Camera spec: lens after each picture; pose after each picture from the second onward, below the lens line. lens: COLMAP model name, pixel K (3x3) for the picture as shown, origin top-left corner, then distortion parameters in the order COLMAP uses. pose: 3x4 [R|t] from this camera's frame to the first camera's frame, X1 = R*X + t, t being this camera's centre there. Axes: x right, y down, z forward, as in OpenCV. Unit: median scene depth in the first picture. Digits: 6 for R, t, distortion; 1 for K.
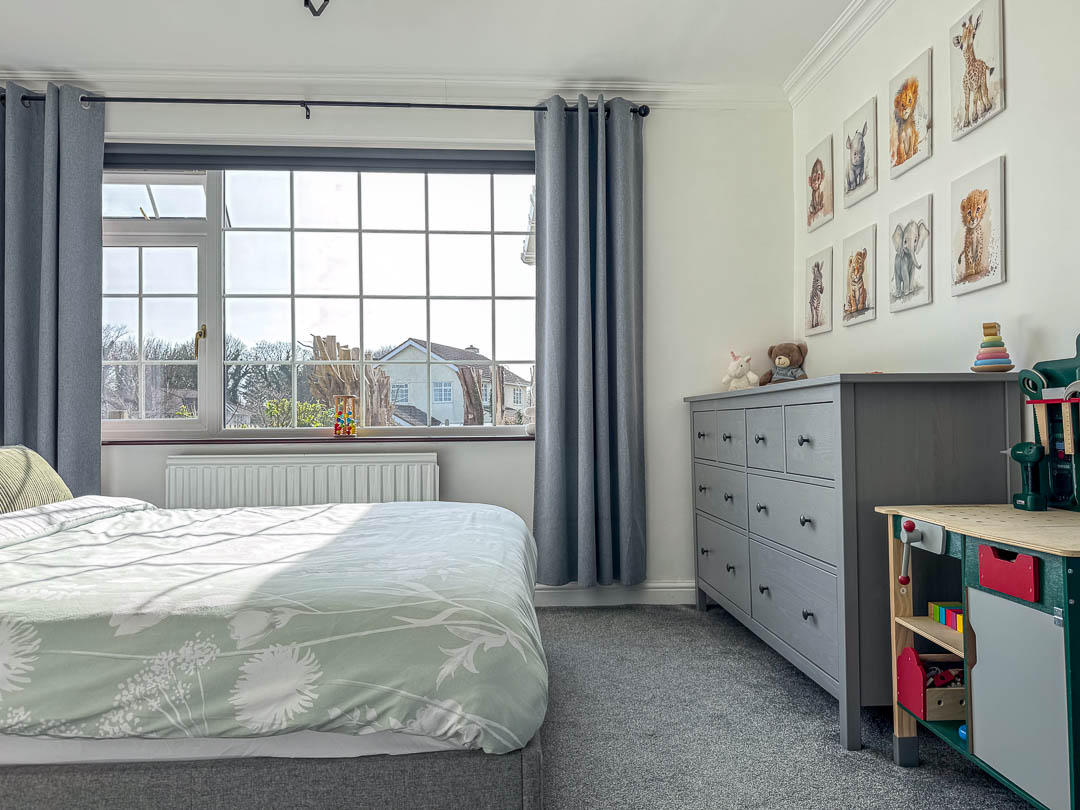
lens RADIAL K [[779.6, 0, 541.1], [0, 779.6, 411.1], [0, 0, 1]] dist [0.060831, -0.067559]
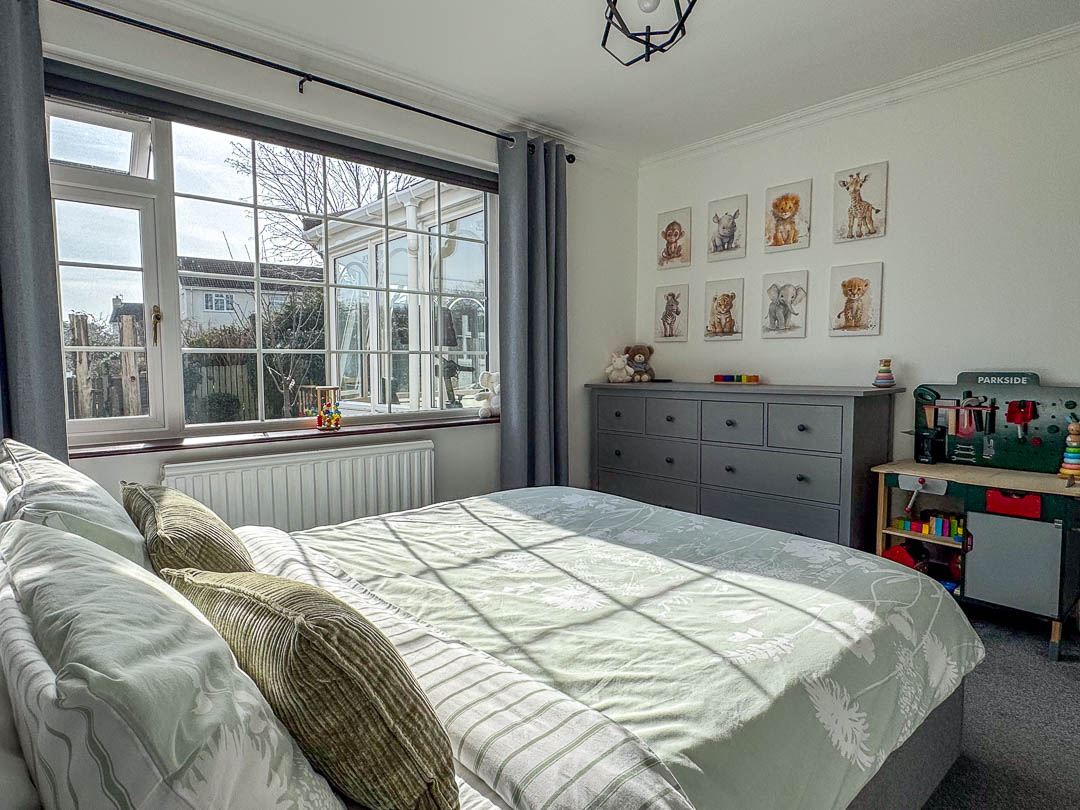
lens RADIAL K [[621.9, 0, 521.5], [0, 621.9, 409.9], [0, 0, 1]] dist [-0.009888, 0.001132]
pose [[0.788070, -0.040268, 0.614268, -0.686385], [-0.012461, 0.996610, 0.081319, -0.073394], [-0.615460, -0.071739, 0.784897, 0.291093]]
